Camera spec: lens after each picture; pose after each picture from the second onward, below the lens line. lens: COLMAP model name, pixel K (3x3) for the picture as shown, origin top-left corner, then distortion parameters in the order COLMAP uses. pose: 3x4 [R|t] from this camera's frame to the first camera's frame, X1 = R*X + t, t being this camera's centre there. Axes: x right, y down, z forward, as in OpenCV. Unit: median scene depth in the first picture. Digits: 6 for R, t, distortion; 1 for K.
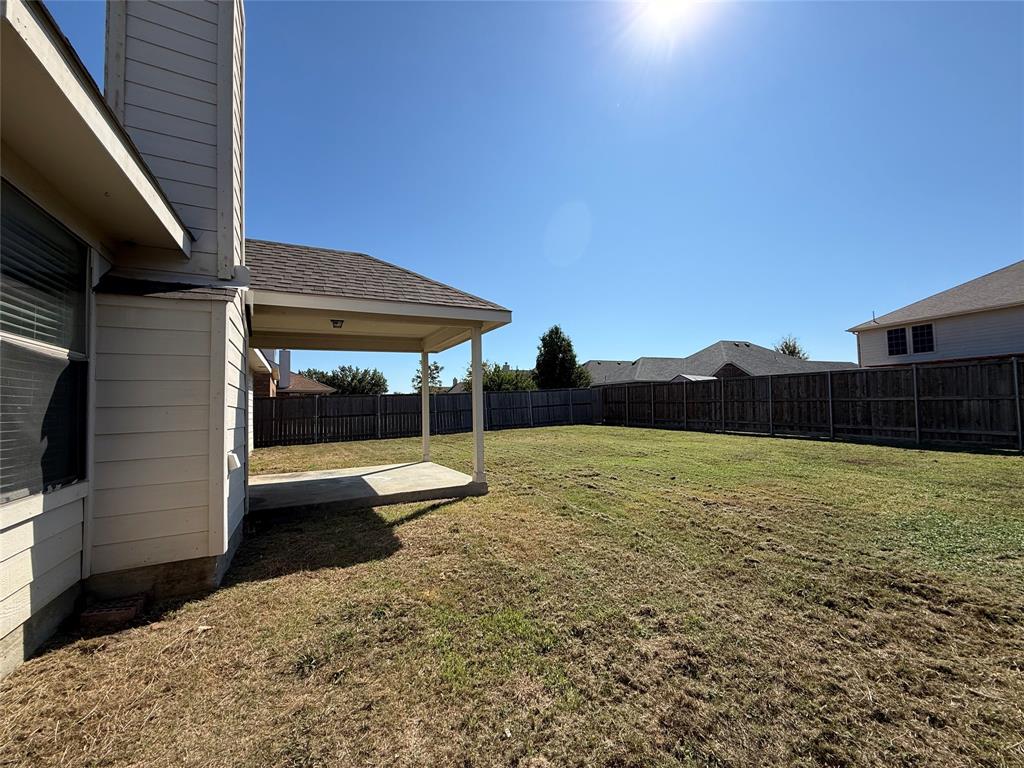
lens RADIAL K [[408.4, 0, 513.0], [0, 408.4, 390.0], [0, 0, 1]] dist [0.001242, -0.000557]
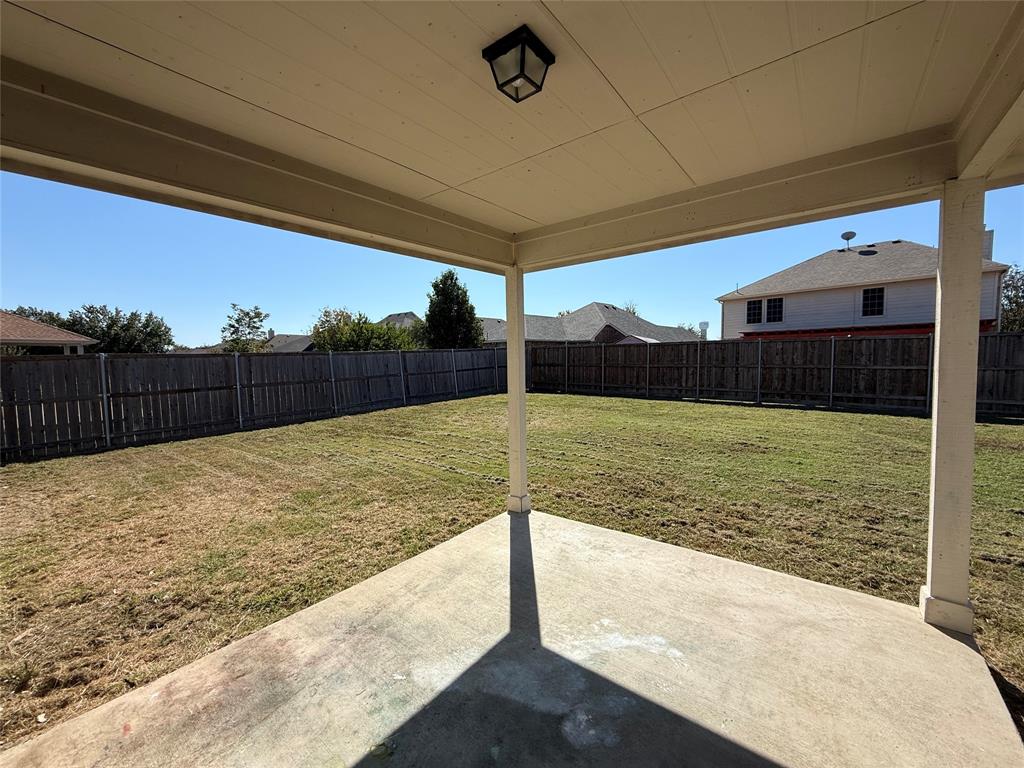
lens RADIAL K [[408.4, 0, 509.2], [0, 408.4, 382.9], [0, 0, 1]] dist [0.001242, -0.000557]
pose [[0.913541, -0.015784, 0.406441, -0.159027], [-0.020146, 0.996265, 0.083970, -0.002351], [-0.406248, -0.084898, 0.909810, 0.230421]]
